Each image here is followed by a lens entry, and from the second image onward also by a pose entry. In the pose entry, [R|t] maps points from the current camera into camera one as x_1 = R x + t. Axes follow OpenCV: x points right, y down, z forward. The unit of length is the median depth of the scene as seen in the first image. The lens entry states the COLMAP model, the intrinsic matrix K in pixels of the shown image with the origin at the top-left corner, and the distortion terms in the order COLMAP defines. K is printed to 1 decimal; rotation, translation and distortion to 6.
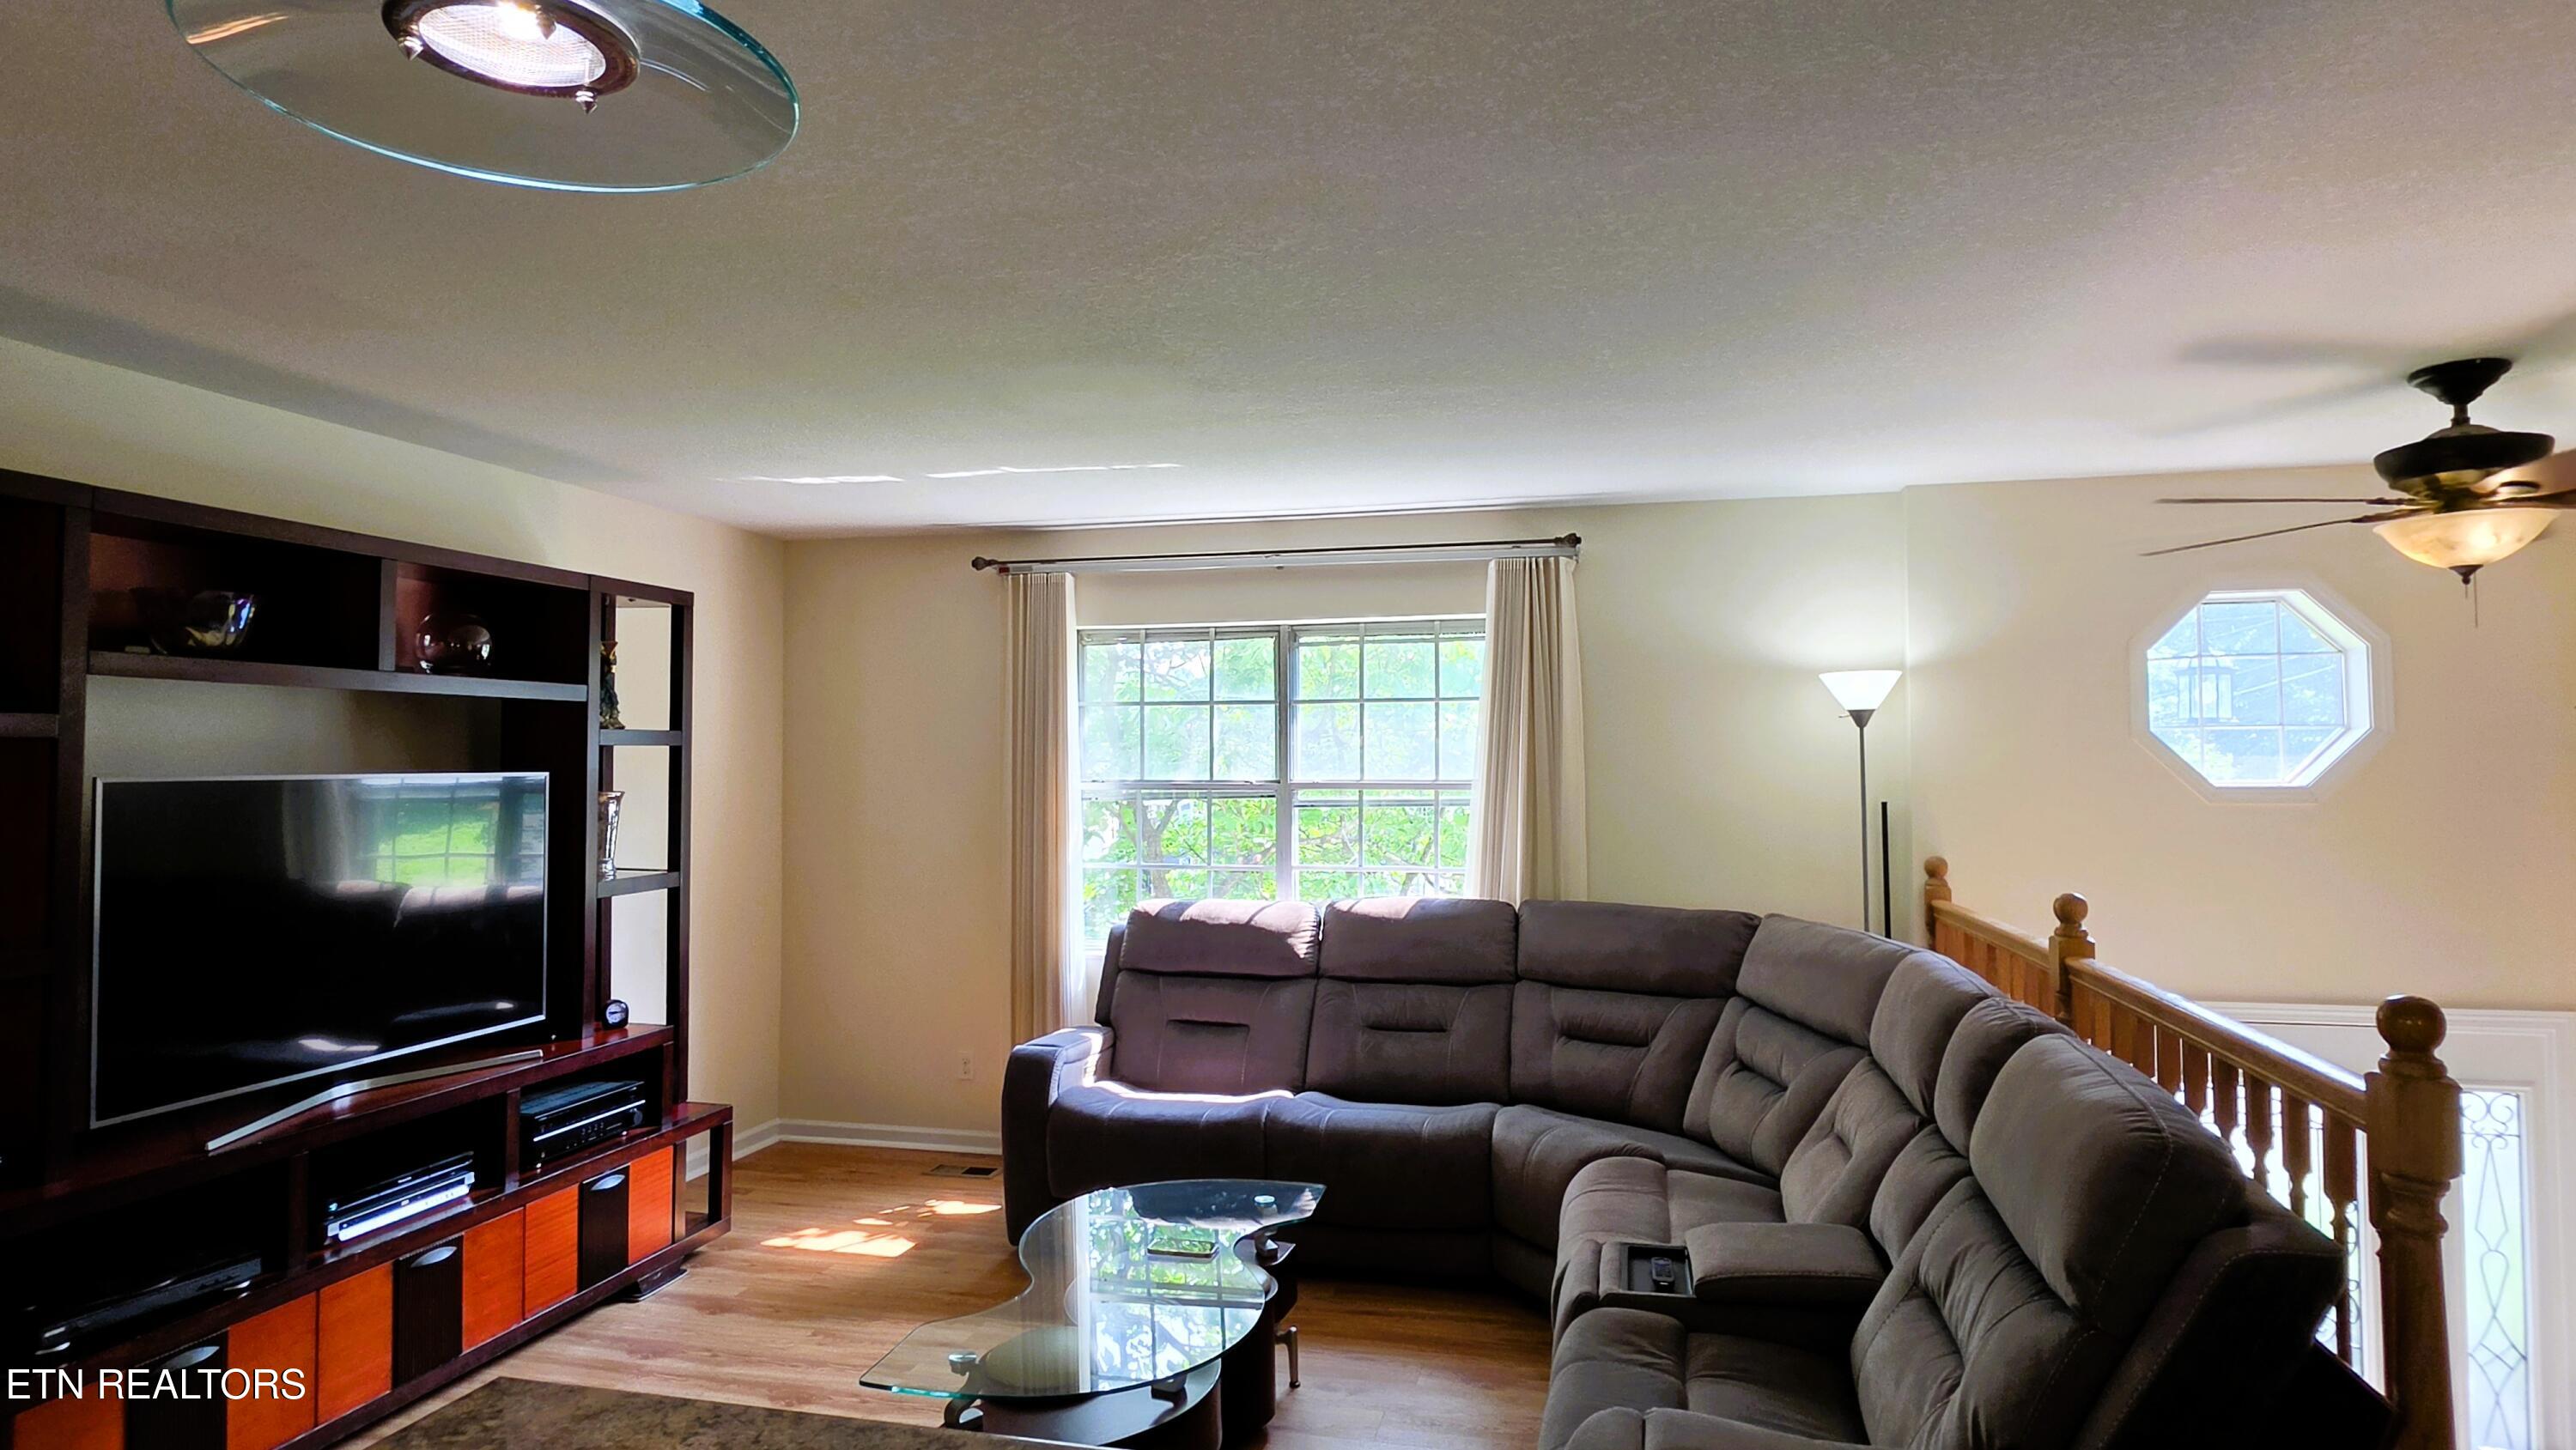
lens RADIAL K [[1375.3, 0, 1288.0], [0, 1375.3, 725.0], [0, 0, 1]] dist [-0.008926, 0.003415]
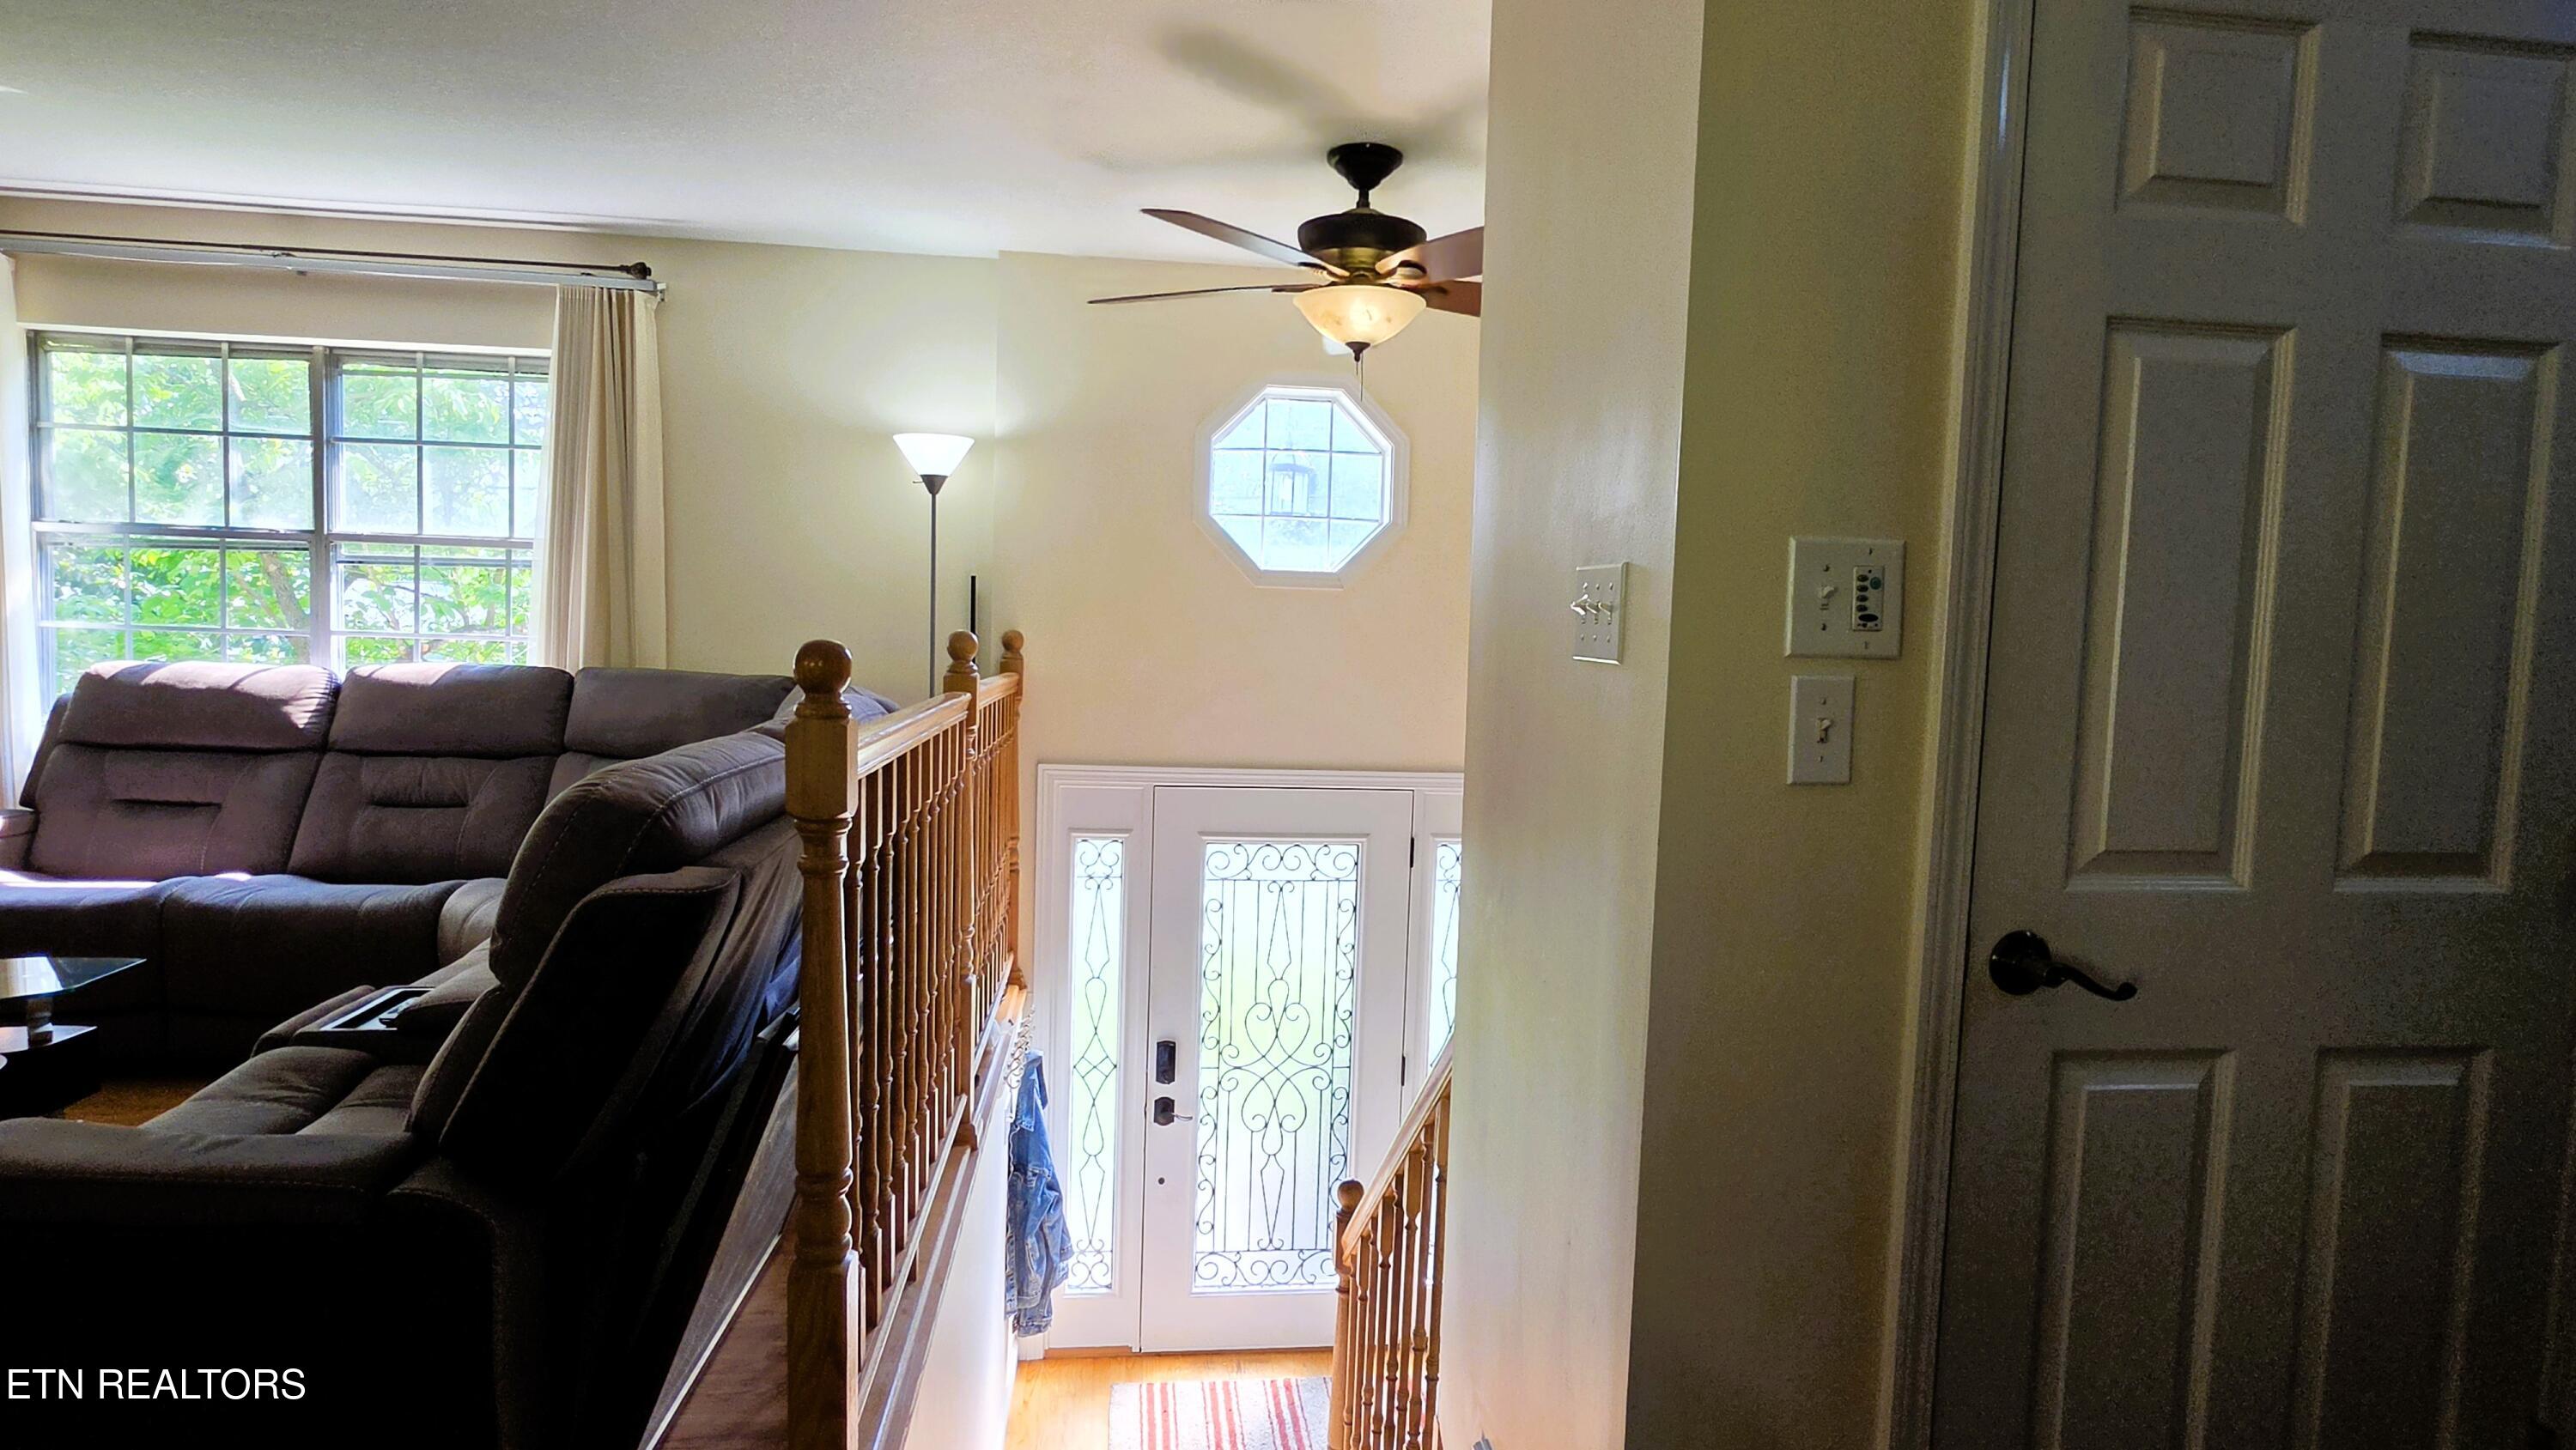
lens RADIAL K [[1357.3, 0, 1289.4], [0, 1357.3, 734.4], [0, 0, 1]] dist [-0.014021, -0.000365]
pose [[0.934108, 0.008284, 0.356895, 0.289855], [-0.047761, 0.993643, 0.101944, 0.057419], [-0.353782, -0.112272, 0.928565, -0.007537]]
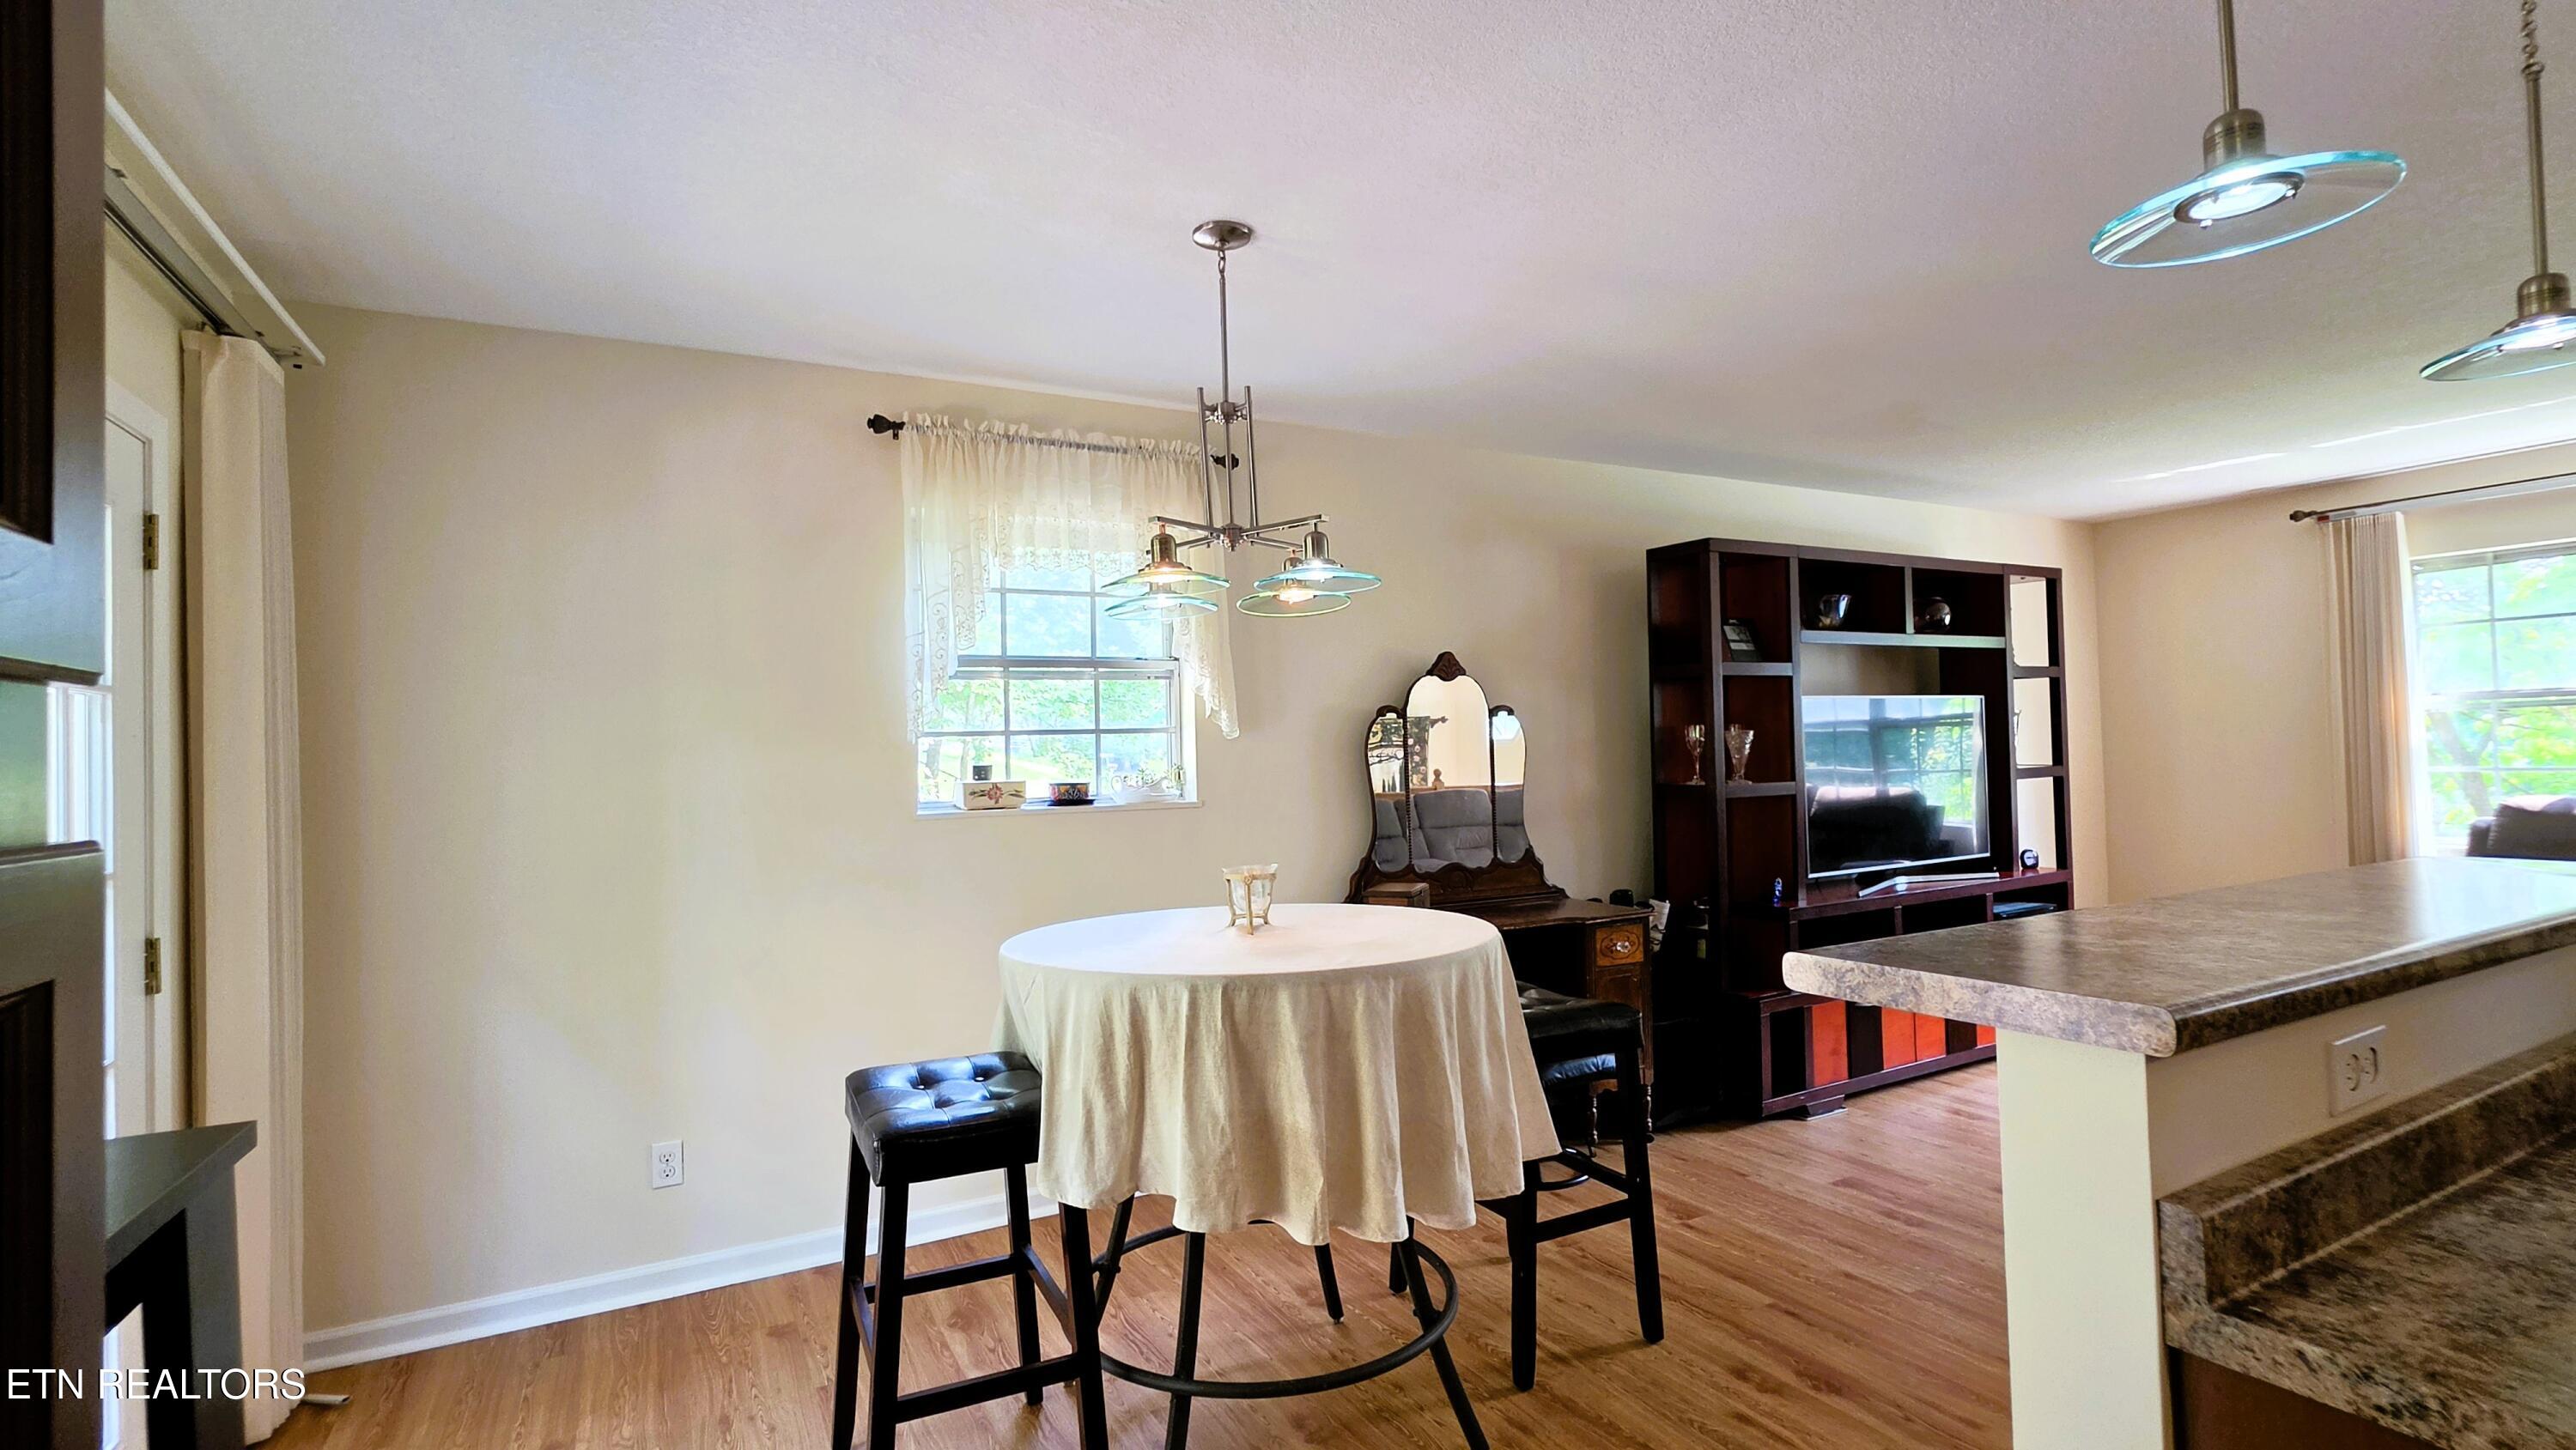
lens RADIAL K [[1183.2, 0, 1293.7], [0, 1183.2, 729.1], [0, 0, 1]] dist [-0.003331, 0.001039]
pose [[0.675966, -0.032862, -0.736199, -0.071840], [0.046026, 0.998938, -0.002329, 0.032531], [0.735494, -0.032309, 0.676761, -0.379336]]
